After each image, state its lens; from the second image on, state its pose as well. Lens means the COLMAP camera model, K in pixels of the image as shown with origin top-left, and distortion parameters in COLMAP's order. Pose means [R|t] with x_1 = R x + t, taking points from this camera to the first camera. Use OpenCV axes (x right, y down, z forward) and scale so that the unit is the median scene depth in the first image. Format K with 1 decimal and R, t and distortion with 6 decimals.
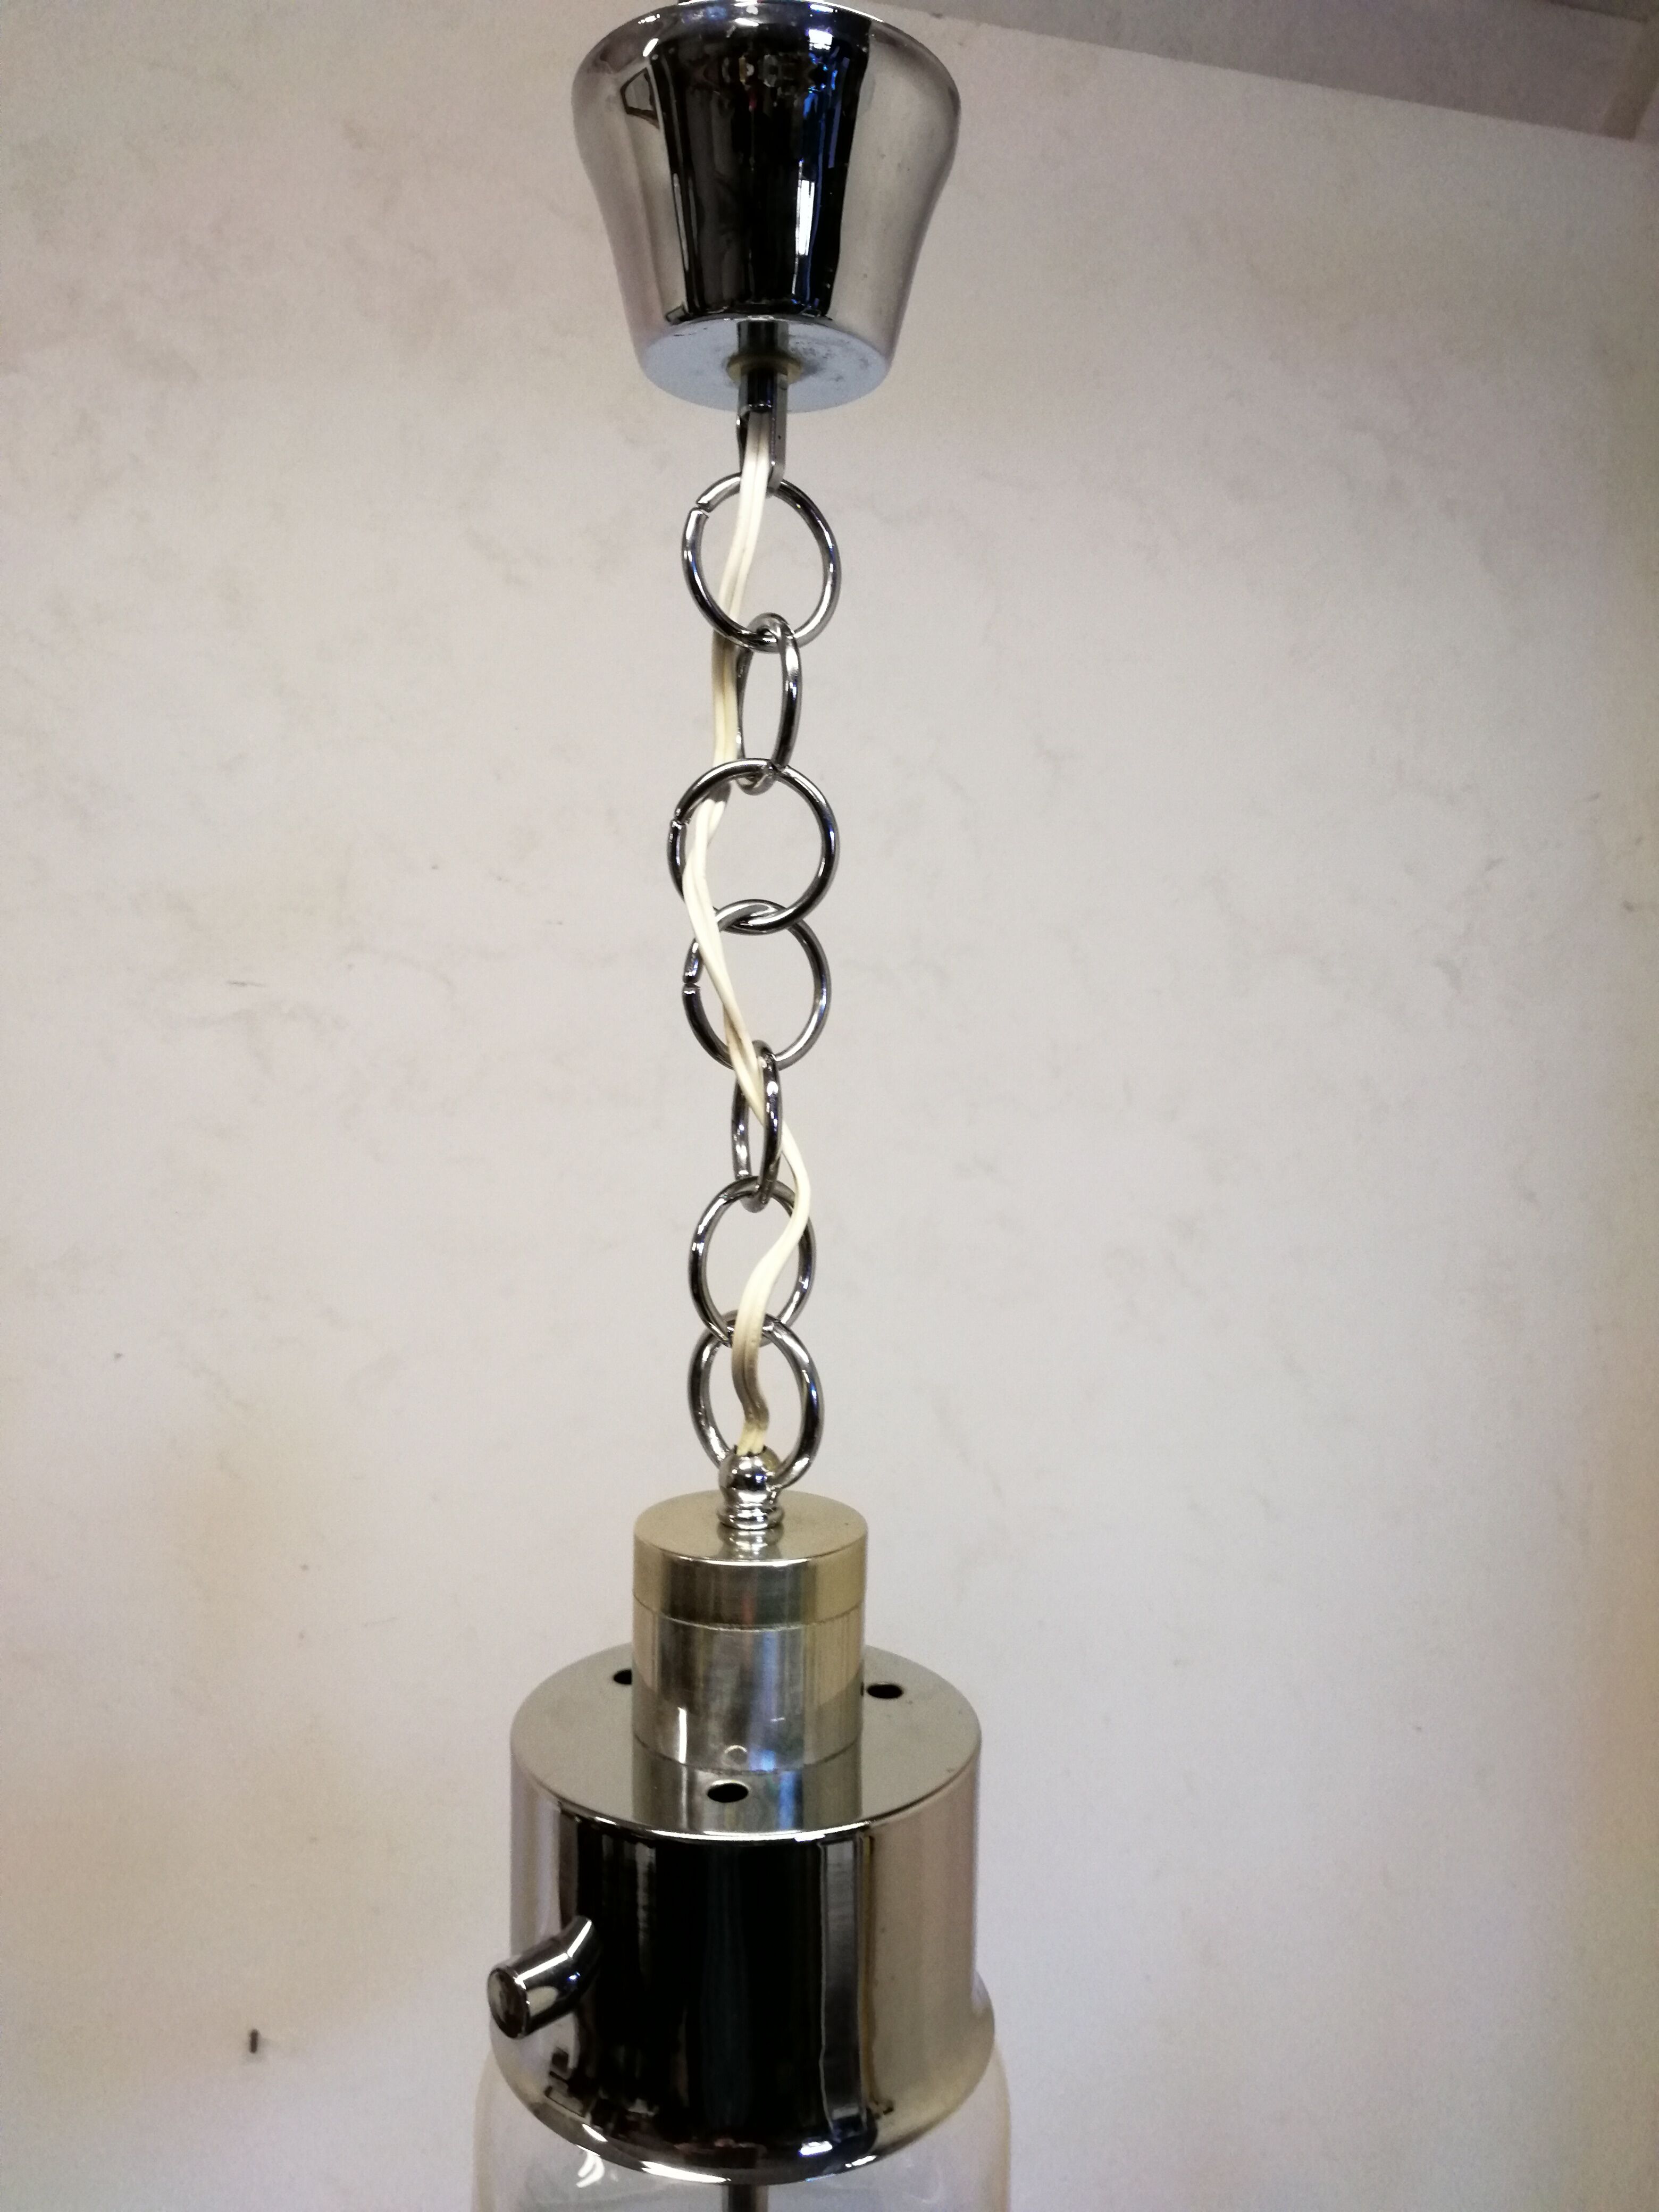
lens RADIAL K [[1588.1, 0, 839.1], [0, 1588.1, 1114.9], [0, 0, 1]] dist [0.008225, 0.005657]
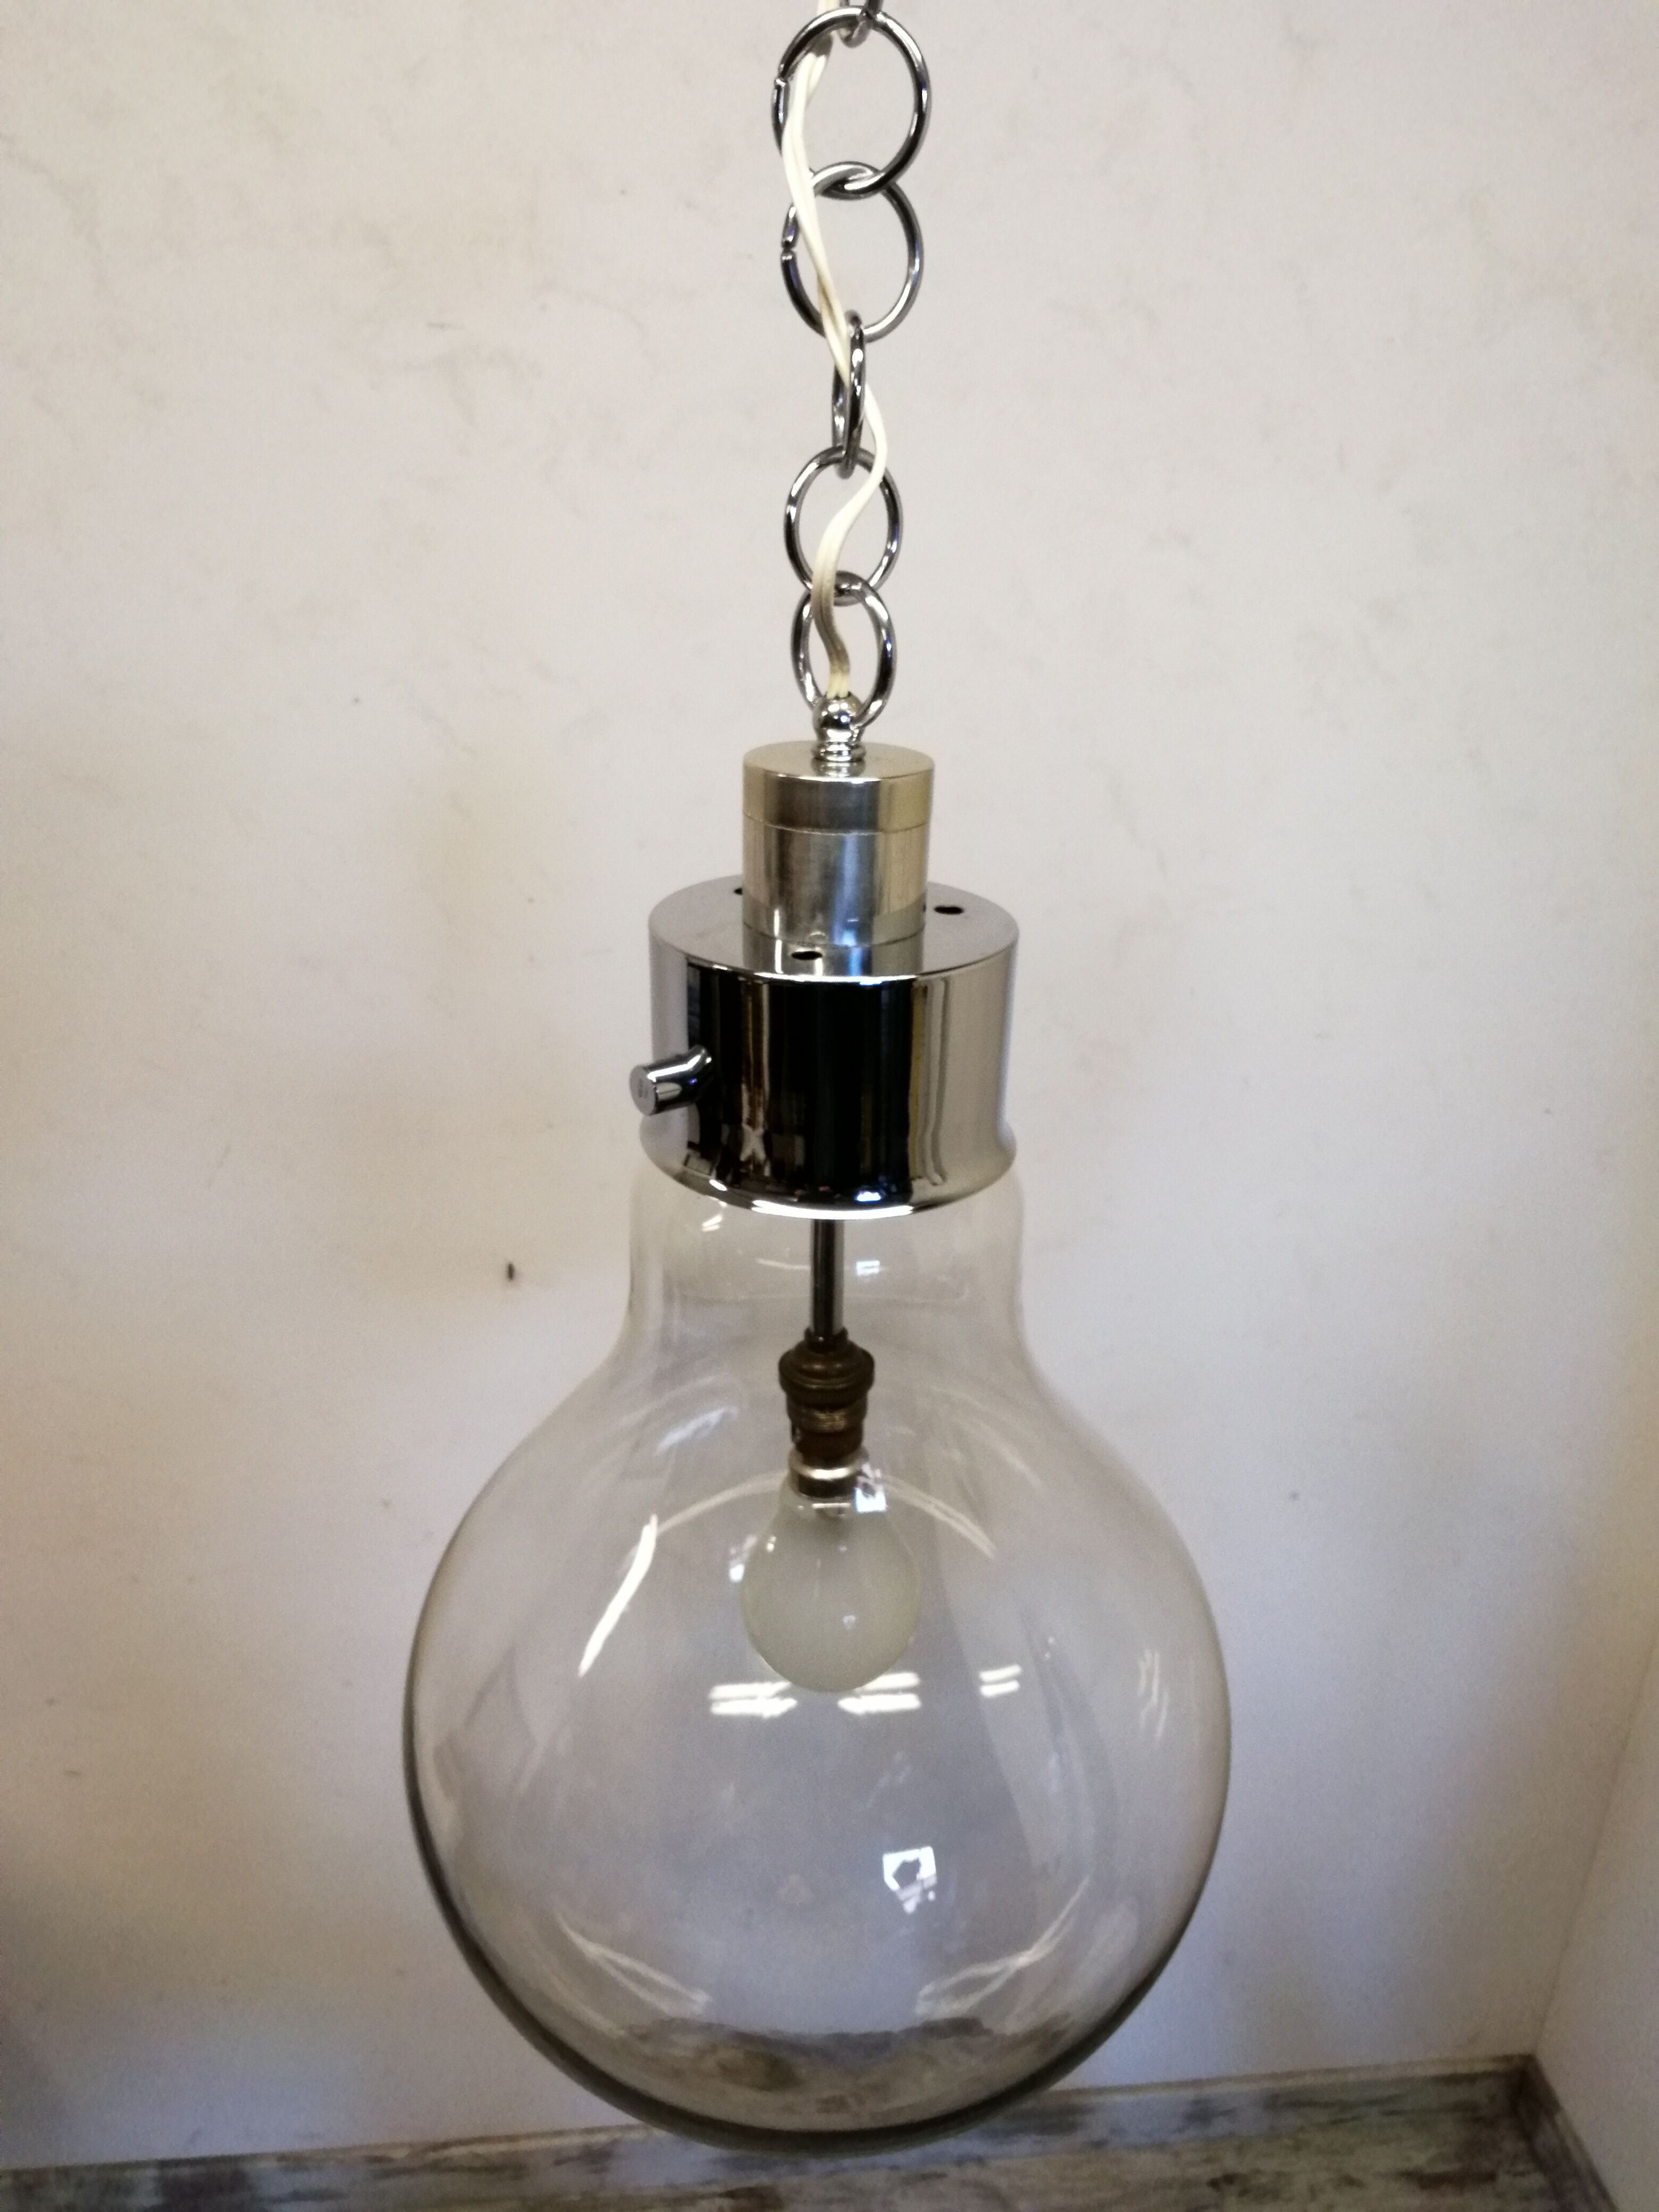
lens RADIAL K [[1583.3, 0, 829.5], [0, 1583.3, 1106.0], [0, 0, 1]] dist [0.019712, -0.002373]
pose [[0.988248, 0.068047, -0.136878, 0.121723], [-0.017015, 0.938856, 0.343889, 0.091253], [0.151909, -0.337519, 0.928980, -0.211895]]
